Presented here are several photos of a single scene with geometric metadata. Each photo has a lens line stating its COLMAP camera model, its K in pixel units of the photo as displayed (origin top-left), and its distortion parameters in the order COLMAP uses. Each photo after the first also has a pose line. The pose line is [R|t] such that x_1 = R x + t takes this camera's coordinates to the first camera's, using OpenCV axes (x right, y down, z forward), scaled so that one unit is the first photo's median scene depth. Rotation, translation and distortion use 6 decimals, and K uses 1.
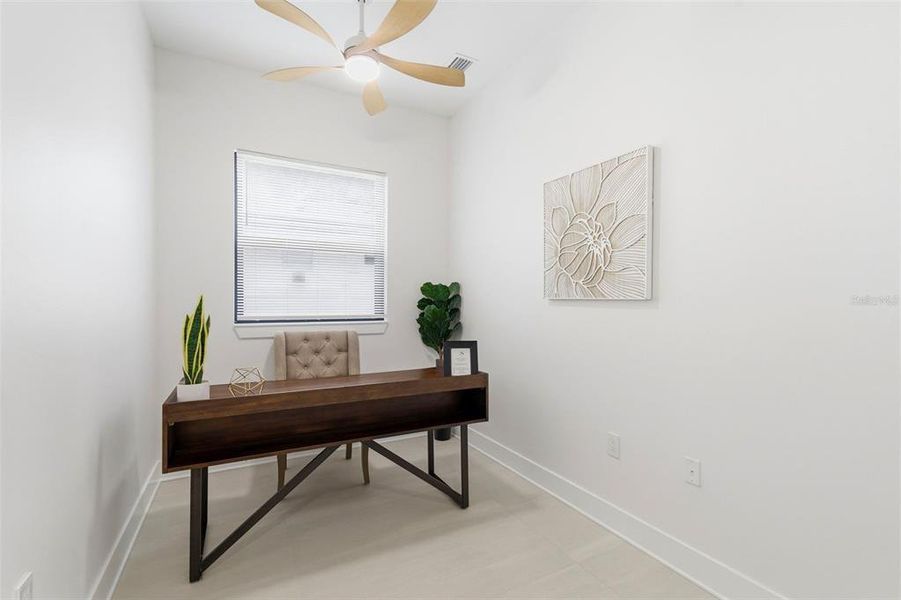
lens RADIAL K [[401.2, 0, 448.6], [0, 401.2, 300.2], [0, 0, 1]] dist [0.004998, 0.000114]
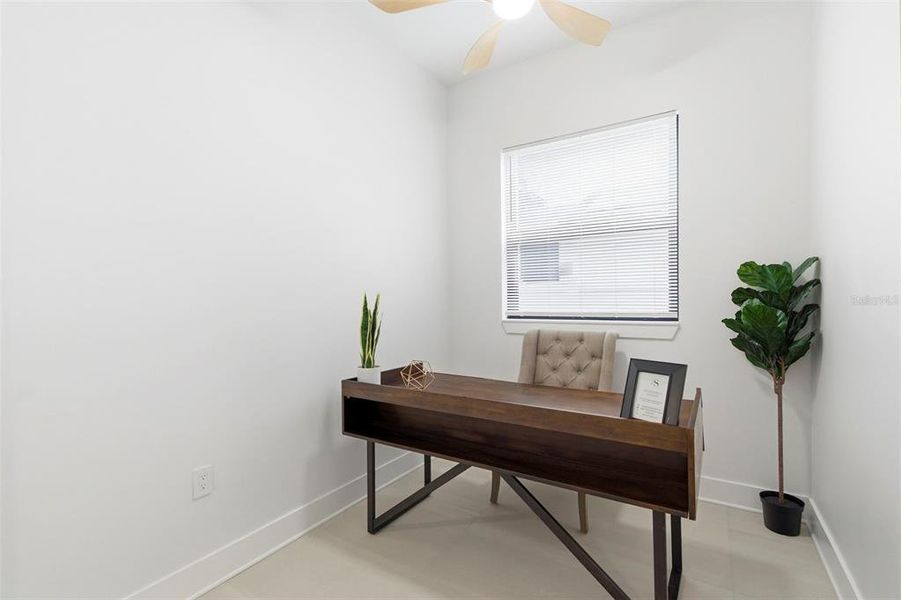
lens RADIAL K [[401.2, 0, 448.6], [0, 401.2, 300.2], [0, 0, 1]] dist [0.004998, 0.000114]
pose [[0.498553, -0.008903, -0.866814, 0.298725], [0.018748, 0.999824, 0.000514, 0.006623], [0.866657, -0.016507, 0.498632, 0.356407]]
